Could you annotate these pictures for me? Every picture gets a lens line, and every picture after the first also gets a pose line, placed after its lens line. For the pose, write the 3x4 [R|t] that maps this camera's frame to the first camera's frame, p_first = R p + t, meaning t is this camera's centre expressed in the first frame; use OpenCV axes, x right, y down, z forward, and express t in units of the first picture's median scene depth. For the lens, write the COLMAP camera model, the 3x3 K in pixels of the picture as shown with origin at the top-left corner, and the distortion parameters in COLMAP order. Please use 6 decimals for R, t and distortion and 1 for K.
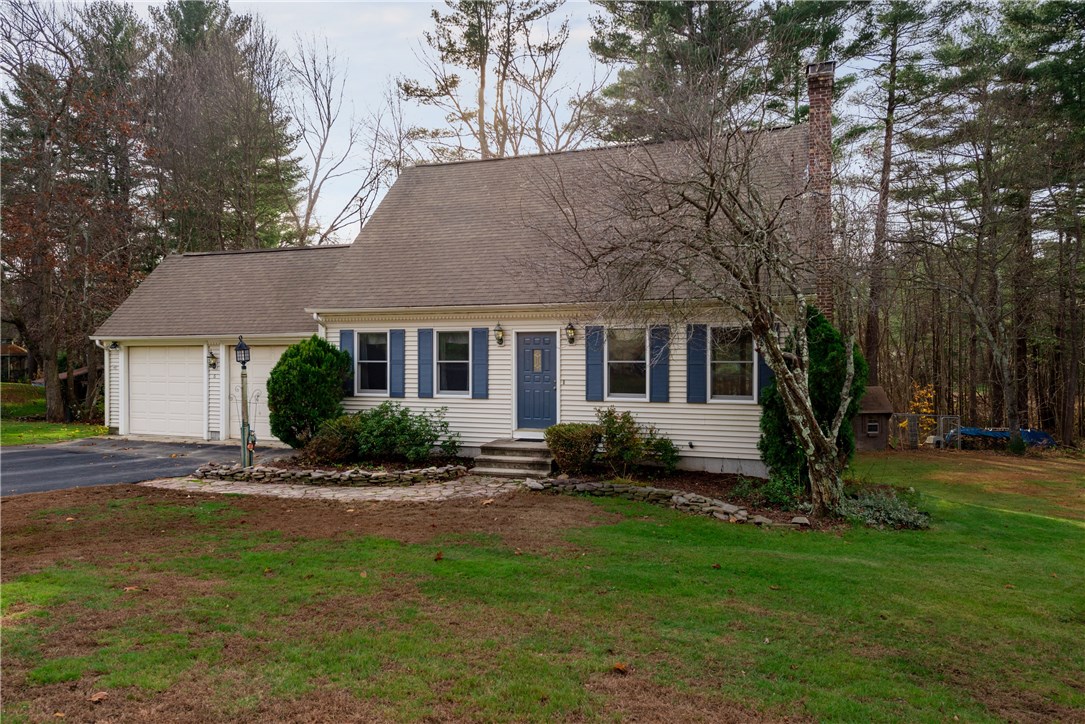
lens RADIAL K [[728.9, 0, 548.3], [0, 728.9, 356.1], [0, 0, 1]] dist [-0.003780, -0.000364]
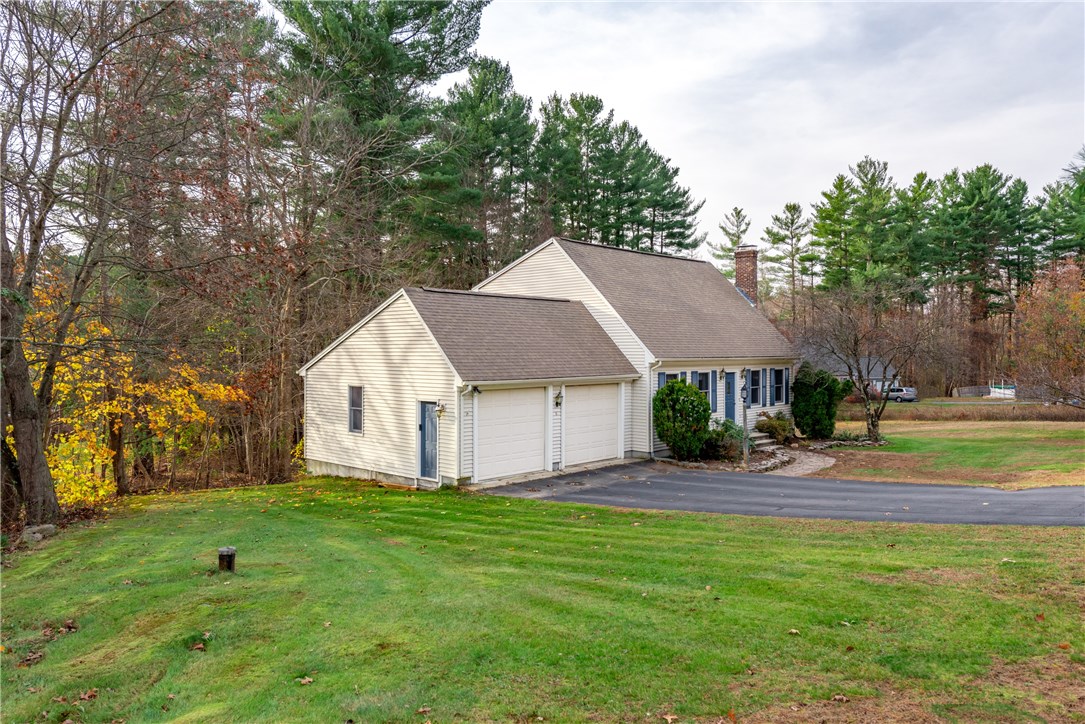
lens RADIAL K [[728.9, 0, 548.3], [0, 728.9, 359.5], [0, 0, 1]] dist [-0.003780, -0.000364]
pose [[0.402745, 0.000722, 0.915312, -1.773482], [0.019645, 0.999763, -0.009433, -0.055147], [-0.915101, 0.021780, 0.402635, 0.660527]]
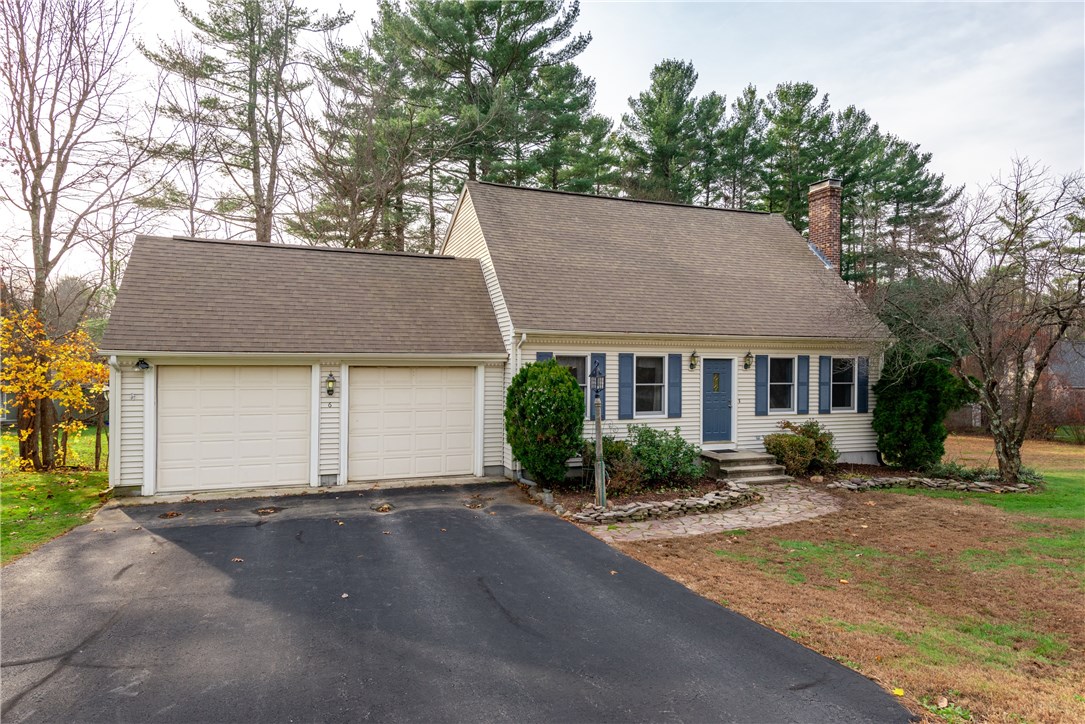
lens RADIAL K [[620.9, 0, 539.9], [0, 620.9, 369.3], [0, 0, 1]] dist [0.001753, -0.000561]
pose [[0.770445, 0.011539, 0.637402, -0.847532], [0.002862, 0.999764, -0.021558, 0.004639], [-0.637500, 0.018433, 0.770230, 0.393977]]
